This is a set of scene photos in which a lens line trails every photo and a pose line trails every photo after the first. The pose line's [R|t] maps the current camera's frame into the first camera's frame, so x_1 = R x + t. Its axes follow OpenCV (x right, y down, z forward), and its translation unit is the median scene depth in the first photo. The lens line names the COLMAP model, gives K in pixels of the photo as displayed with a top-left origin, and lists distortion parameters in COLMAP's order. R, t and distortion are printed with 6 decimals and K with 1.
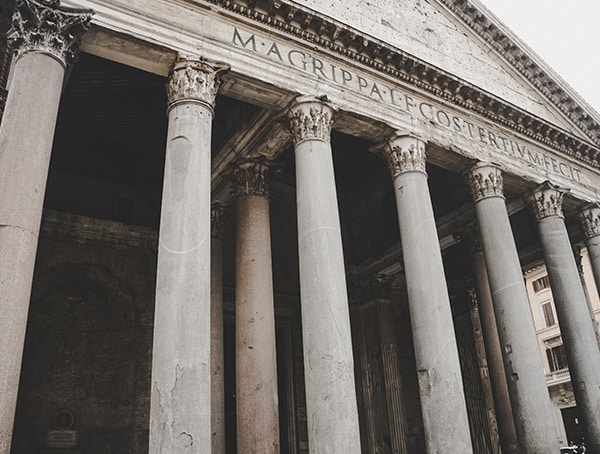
lens RADIAL K [[551.7, 0, 306.7], [0, 551.7, 227.0], [0, 0, 1]] dist [-0.189382, 0.146676]
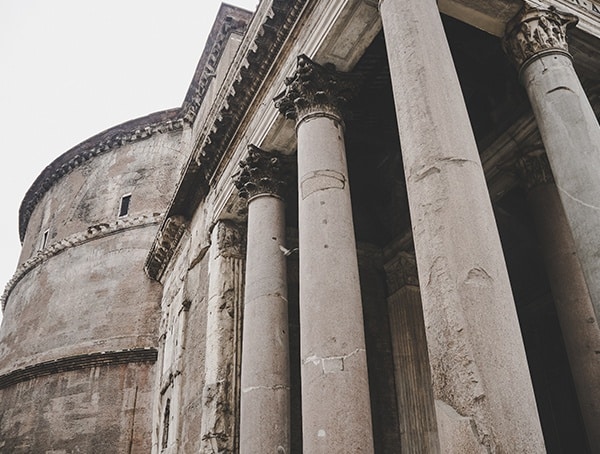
lens RADIAL K [[551.7, 0, 306.7], [0, 551.7, 227.0], [0, 0, 1]] dist [-0.189382, 0.146676]
pose [[0.990489, -0.041090, -0.131316, -0.482827], [0.027009, 0.993863, -0.107269, 0.117169], [0.134918, 0.102702, 0.985520, 0.144694]]
